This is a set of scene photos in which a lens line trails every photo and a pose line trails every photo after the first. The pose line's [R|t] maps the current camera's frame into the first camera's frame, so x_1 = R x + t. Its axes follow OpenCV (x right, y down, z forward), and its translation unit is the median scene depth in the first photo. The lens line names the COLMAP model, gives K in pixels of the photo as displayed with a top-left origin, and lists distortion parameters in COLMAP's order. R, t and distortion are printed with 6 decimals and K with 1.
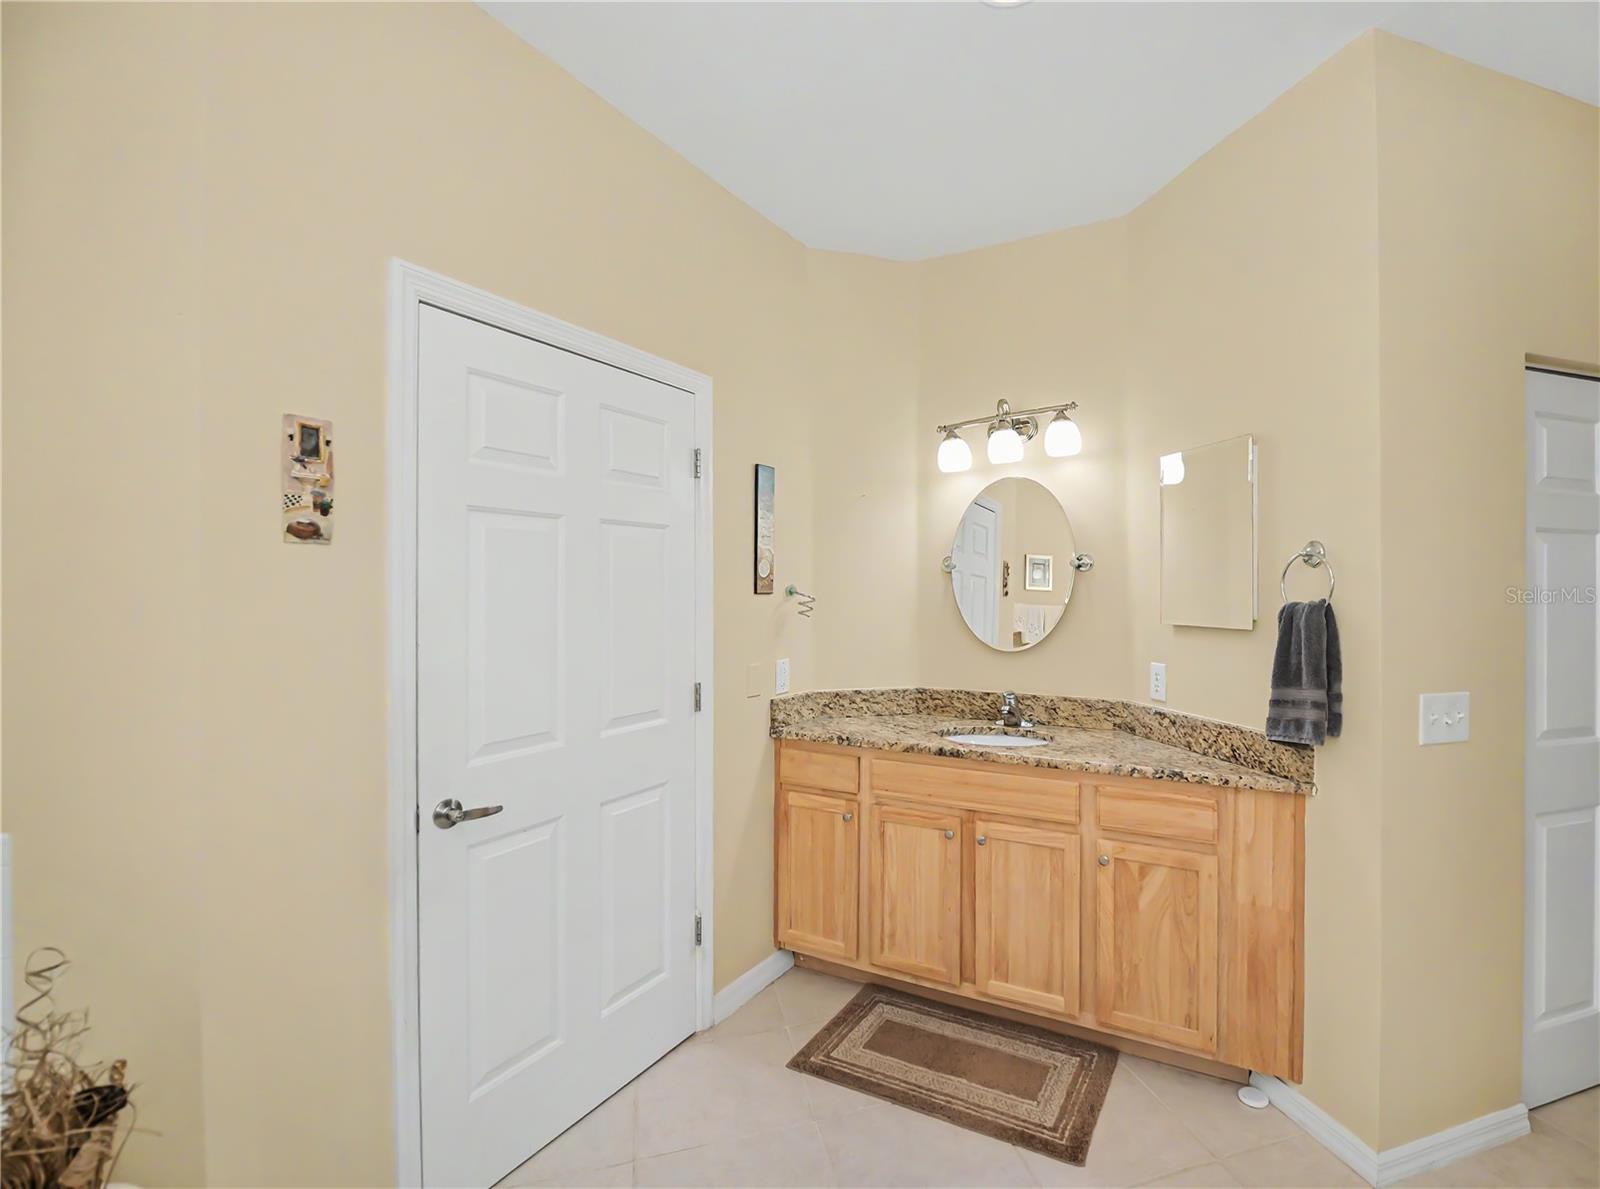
lens RADIAL K [[731.2, 0, 800.0], [0, 731.2, 594.5], [0, 0, 1]] dist [0.022723, 0.000112]
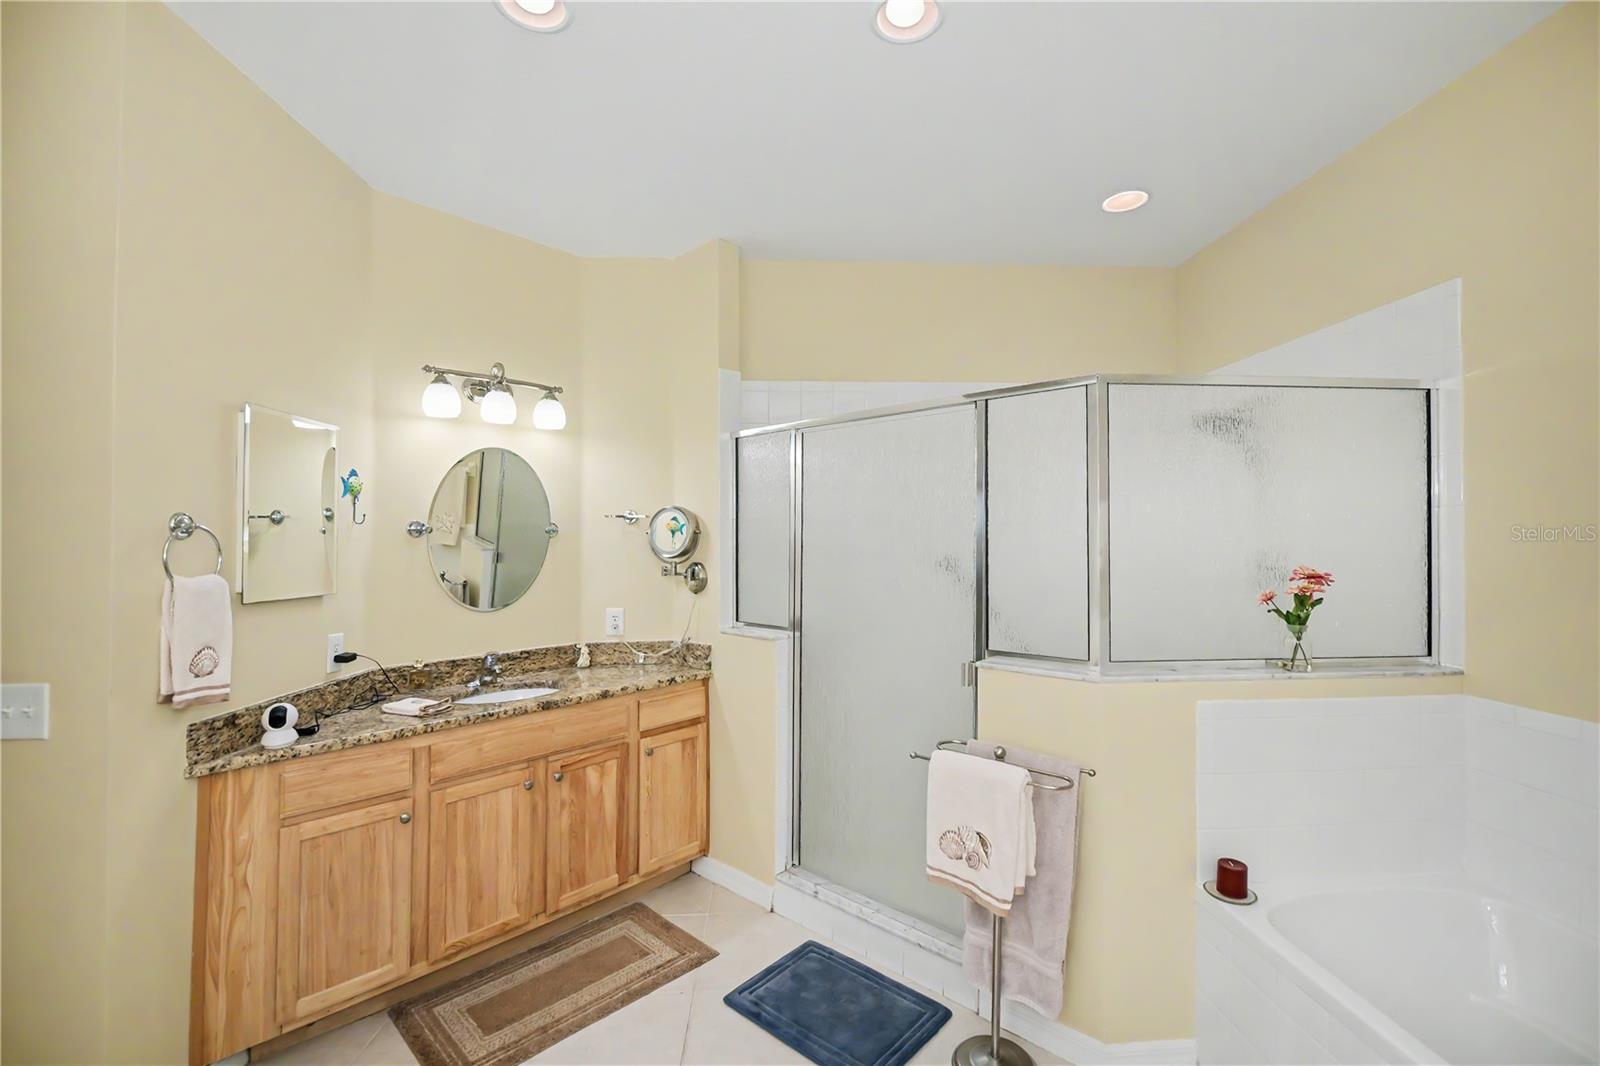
lens RADIAL K [[698.1, 0, 808.3], [0, 698.1, 554.4], [0, 0, 1]] dist [-0.038757, 0.000081]
pose [[0.190432, 0.028582, 0.981284, -0.612793], [-0.006542, 0.999591, -0.027846, 0.030686], [-0.981679, -0.001117, 0.190541, 0.400045]]
